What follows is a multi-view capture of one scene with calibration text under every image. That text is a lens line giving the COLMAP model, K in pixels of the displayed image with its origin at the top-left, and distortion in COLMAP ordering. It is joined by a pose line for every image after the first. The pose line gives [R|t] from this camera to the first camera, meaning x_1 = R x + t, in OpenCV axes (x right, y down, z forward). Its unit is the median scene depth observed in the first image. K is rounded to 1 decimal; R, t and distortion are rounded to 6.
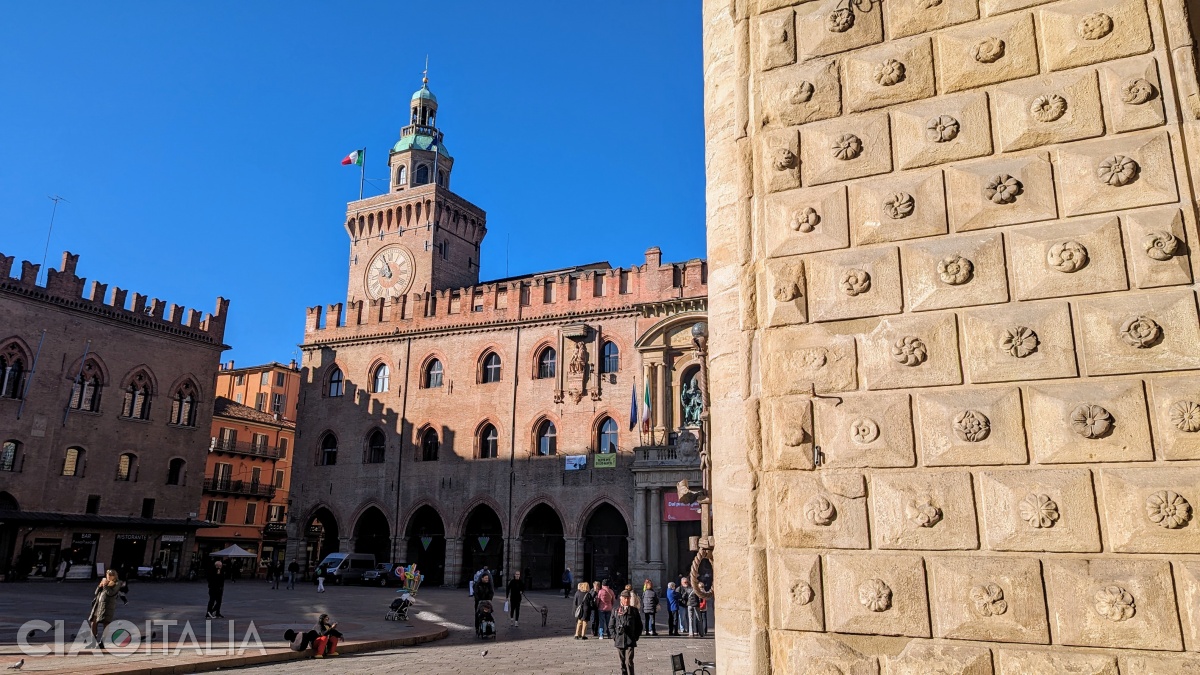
lens RADIAL K [[852.1, 0, 594.2], [0, 852.1, 340.0], [0, 0, 1]] dist [0.075152, -0.068815]
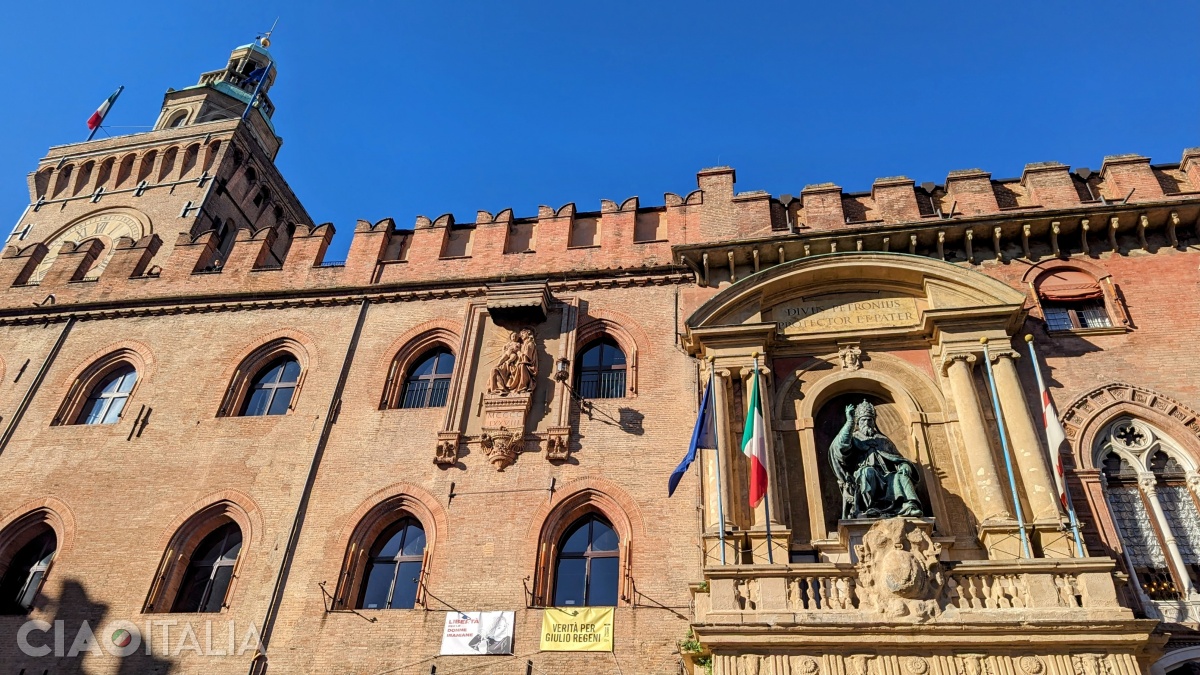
lens RADIAL K [[856.7, 0, 600.0], [0, 856.7, 337.5], [0, 0, 1]] dist [0.071076, -0.068104]
pose [[0.960385, 0.199945, 0.194122, -0.060222], [-0.108066, 0.909277, -0.401917, 0.161657], [-0.256872, 0.365017, 0.894863, 0.632473]]
